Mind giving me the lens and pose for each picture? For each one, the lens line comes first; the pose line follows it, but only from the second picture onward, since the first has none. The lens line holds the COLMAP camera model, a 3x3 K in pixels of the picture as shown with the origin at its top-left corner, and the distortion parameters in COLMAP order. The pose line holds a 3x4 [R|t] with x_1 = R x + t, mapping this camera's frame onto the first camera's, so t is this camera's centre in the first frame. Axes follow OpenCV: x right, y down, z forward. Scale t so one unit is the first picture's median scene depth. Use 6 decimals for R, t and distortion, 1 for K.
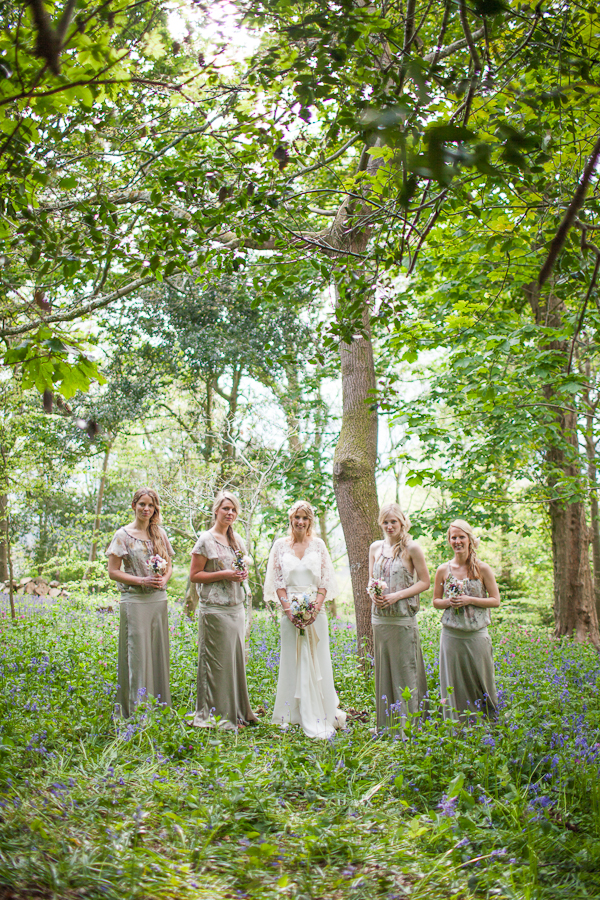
lens RADIAL K [[906.2, 0, 300.0], [0, 906.2, 450.0], [0, 0, 1]] dist [-0.066600, 0.023356]
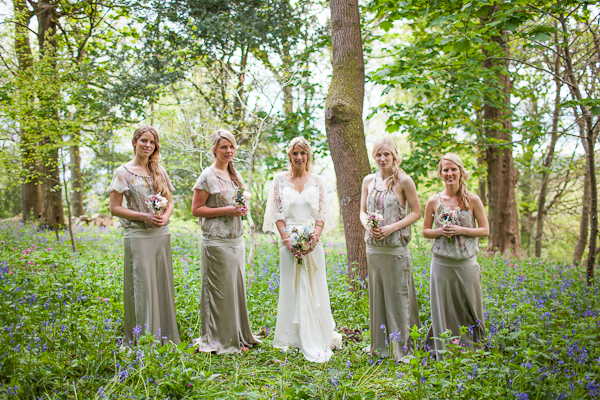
lens RADIAL K [[623.6, 0, 299.2], [0, 623.6, 214.9], [0, 0, 1]] dist [-0.054703, 0.013165]
pose [[0.999879, -0.013408, 0.007843, -0.003541], [0.012110, 0.989070, 0.146945, 0.035143], [-0.009727, -0.146833, 0.989114, 0.250023]]
